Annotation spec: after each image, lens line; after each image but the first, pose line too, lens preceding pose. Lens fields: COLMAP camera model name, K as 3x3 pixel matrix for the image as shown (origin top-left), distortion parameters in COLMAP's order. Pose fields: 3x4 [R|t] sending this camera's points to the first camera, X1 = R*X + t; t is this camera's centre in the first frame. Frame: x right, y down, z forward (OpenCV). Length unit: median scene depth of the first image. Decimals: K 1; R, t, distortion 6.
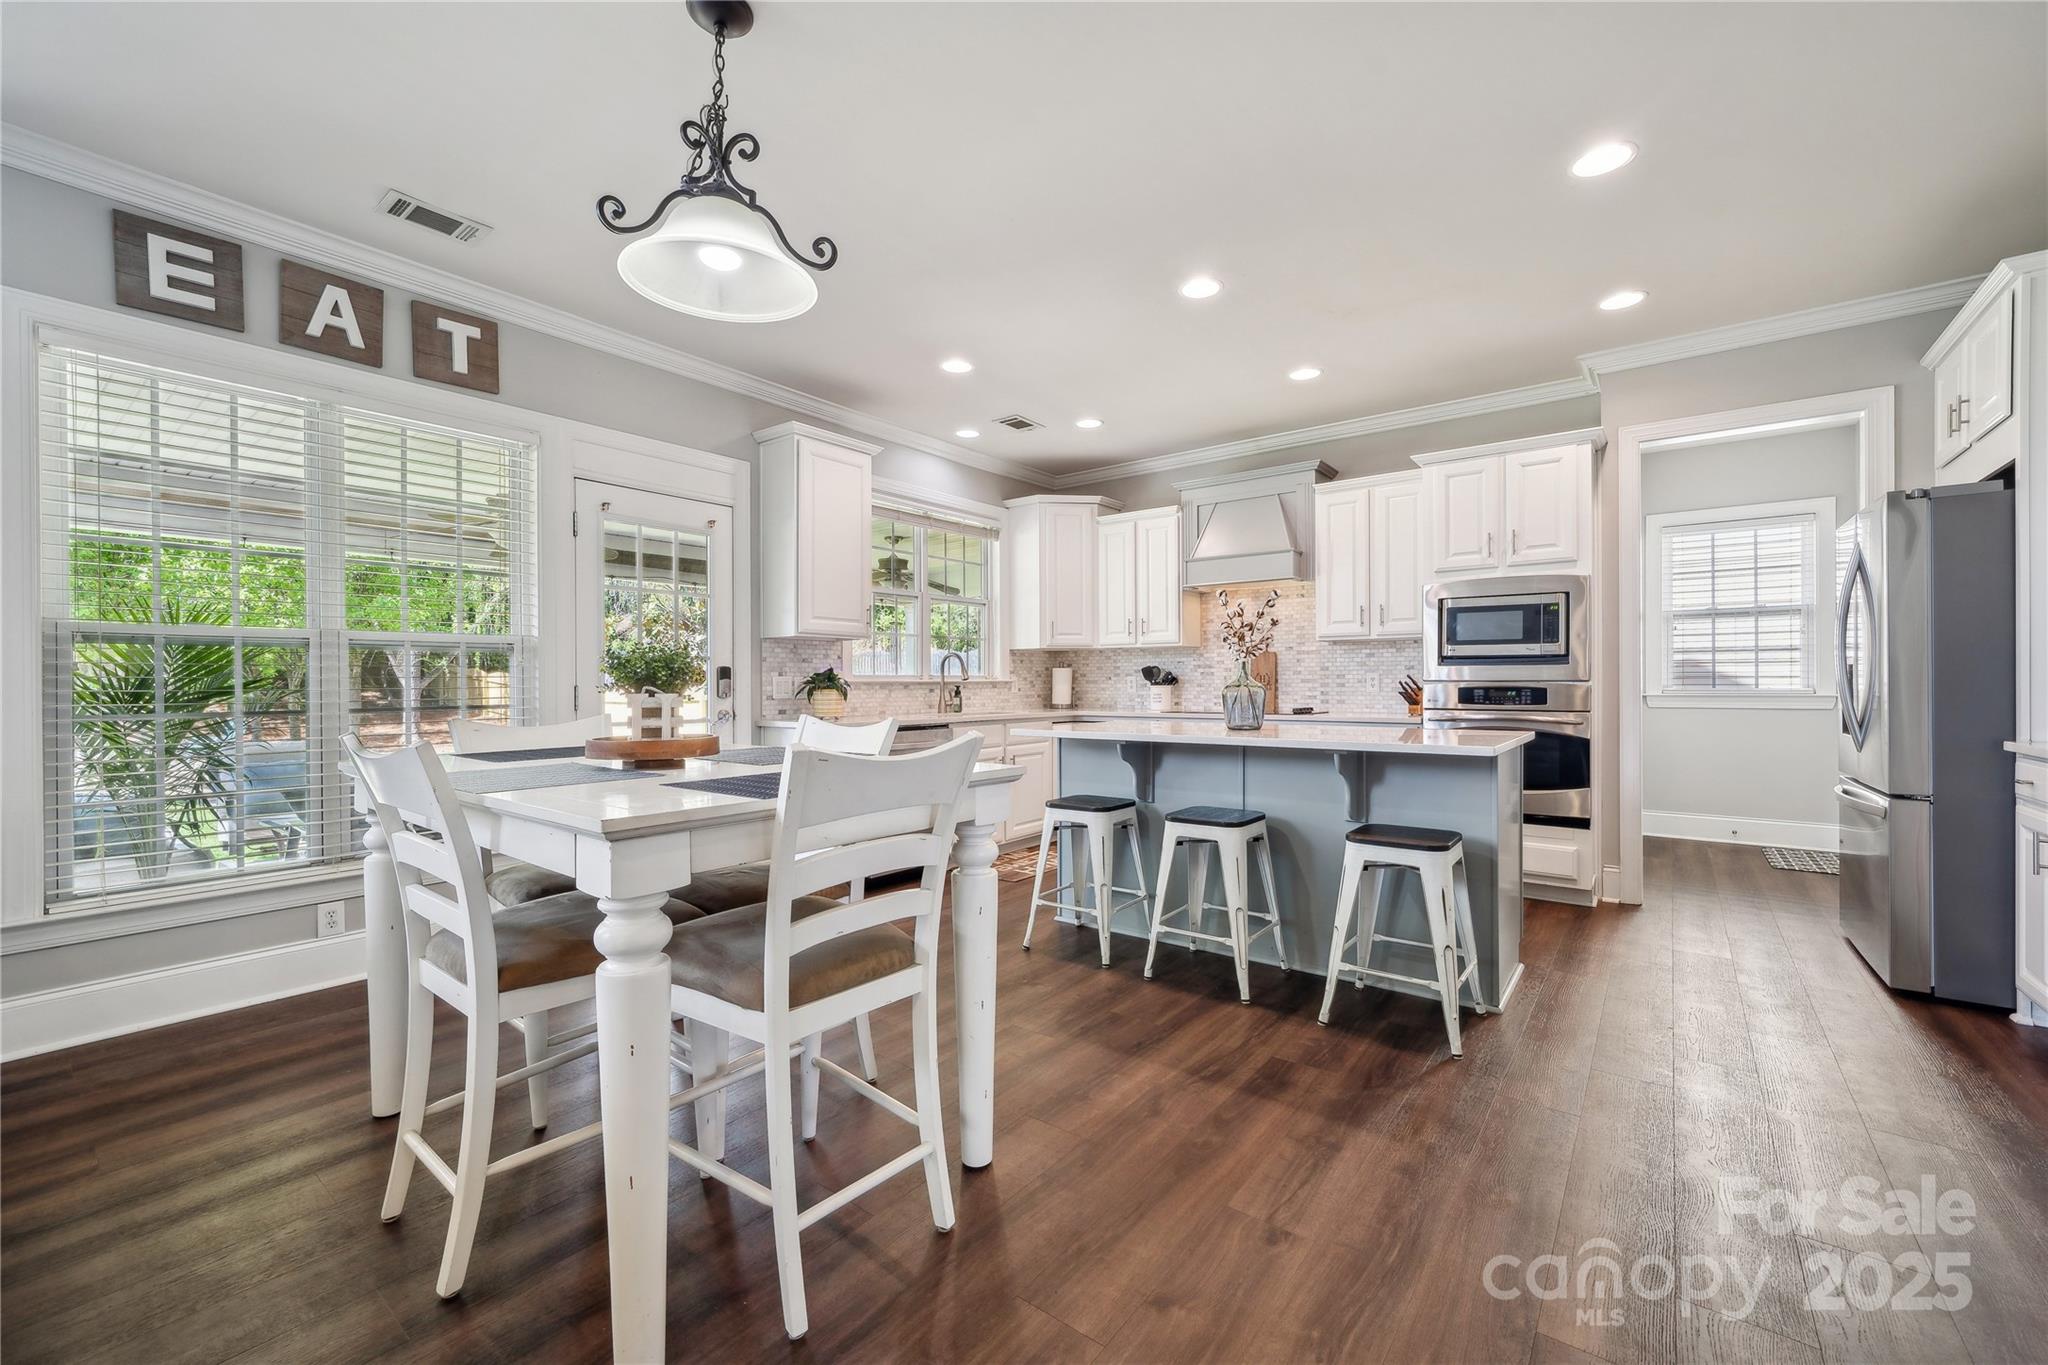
lens RADIAL K [[815.0, 0, 1014.4], [0, 815.0, 684.8], [0, 0, 1]] dist [-0.003236, -0.000091]
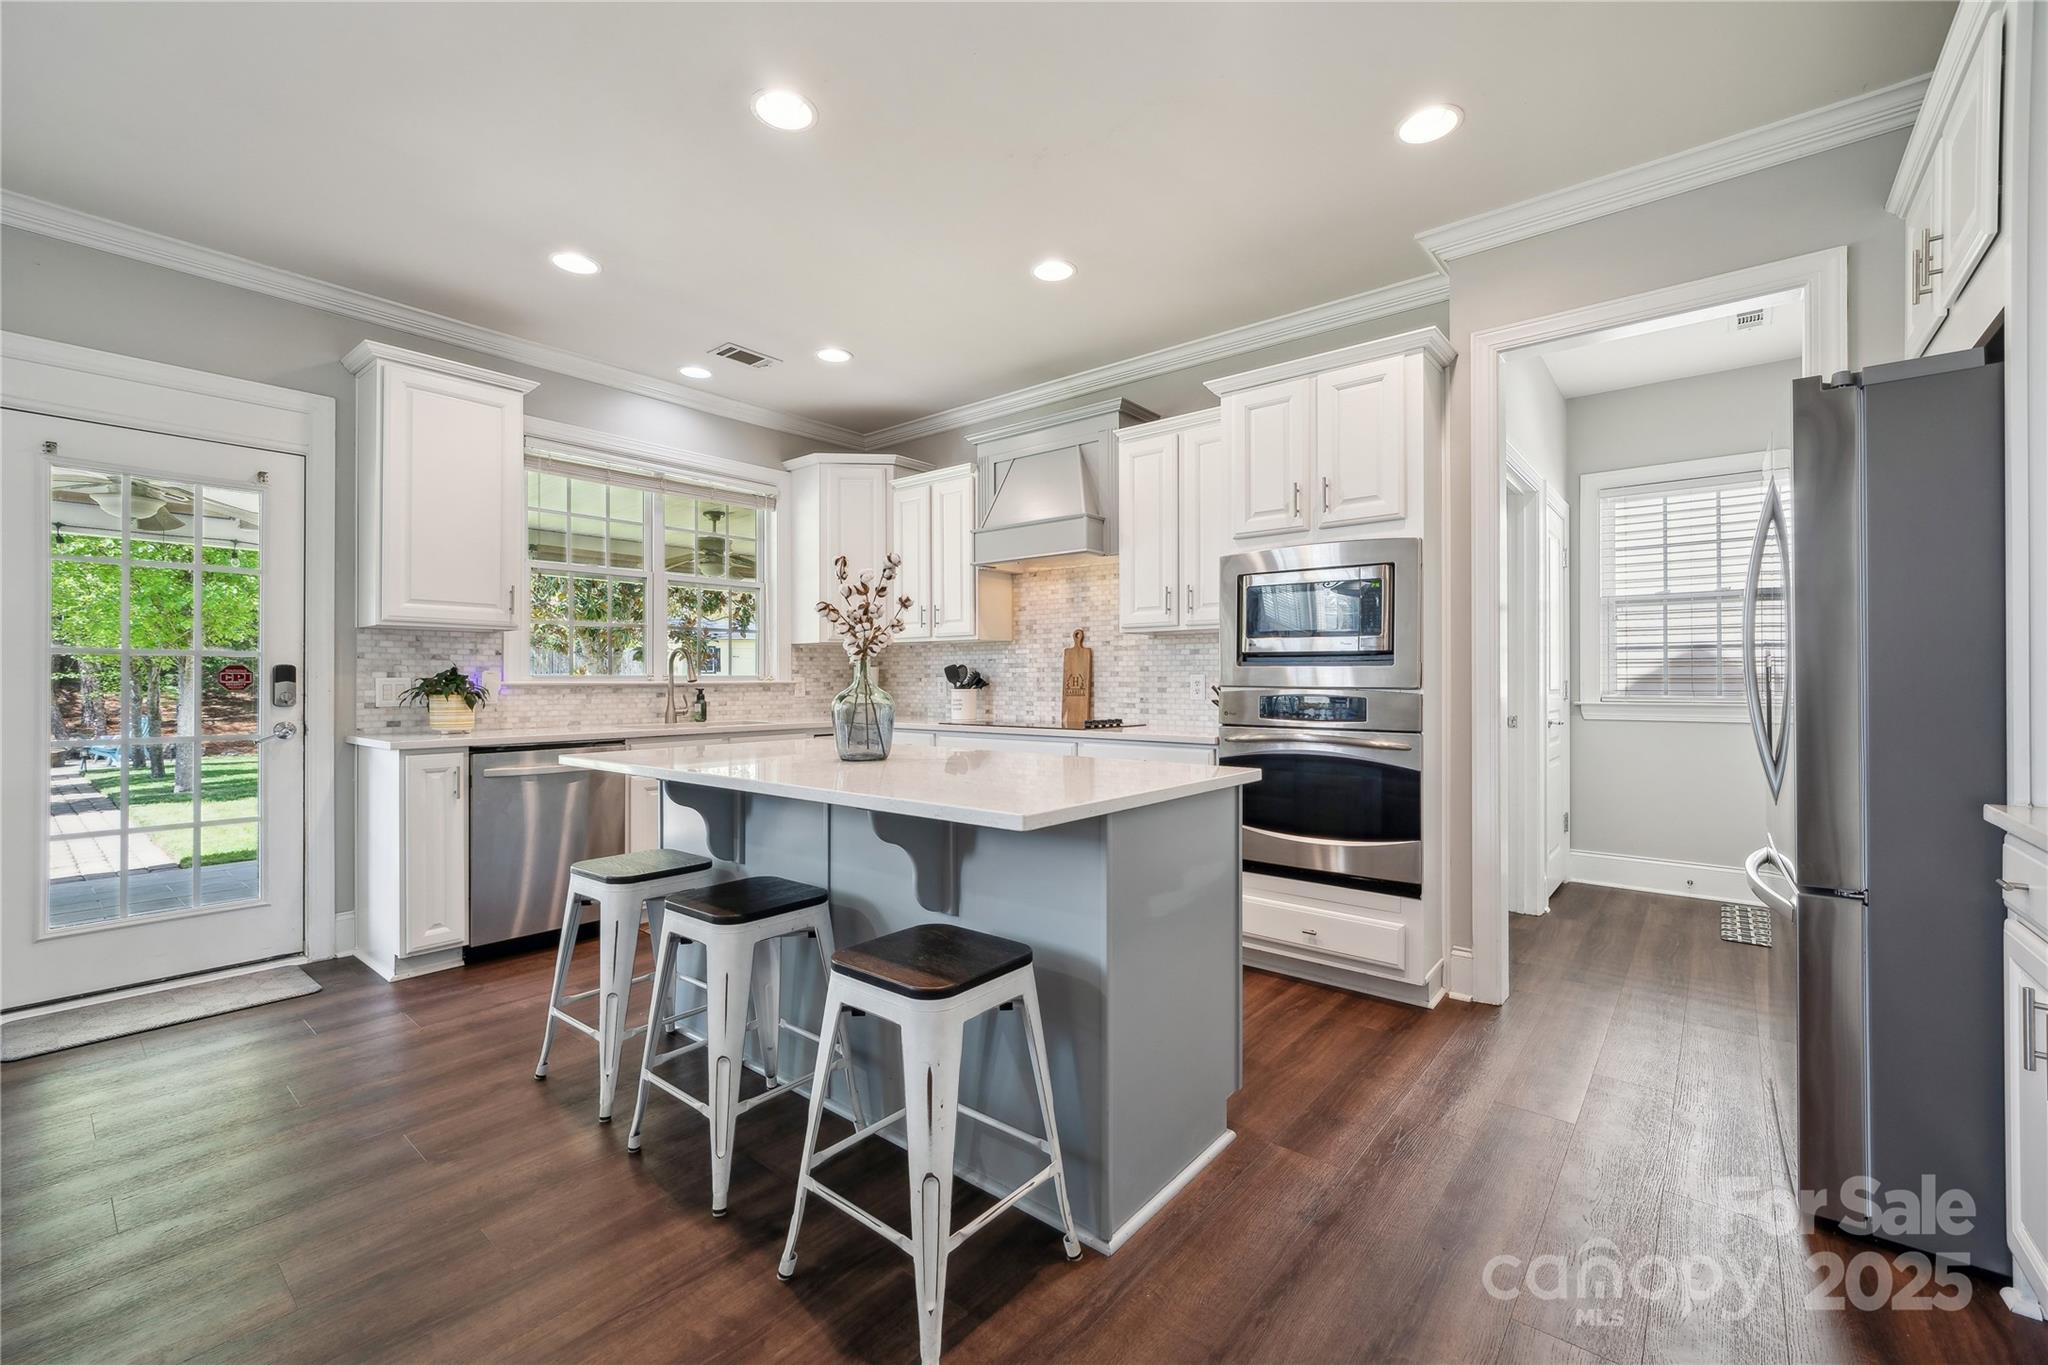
lens RADIAL K [[815.0, 0, 1040.9], [0, 815.0, 675.8], [0, 0, 1]] dist [-0.003236, -0.000091]
pose [[0.999563, 0.002413, -0.029469, 0.348229], [-0.002604, 0.999976, -0.006448, -0.008818], [0.029453, 0.006522, 0.999545, 0.249462]]
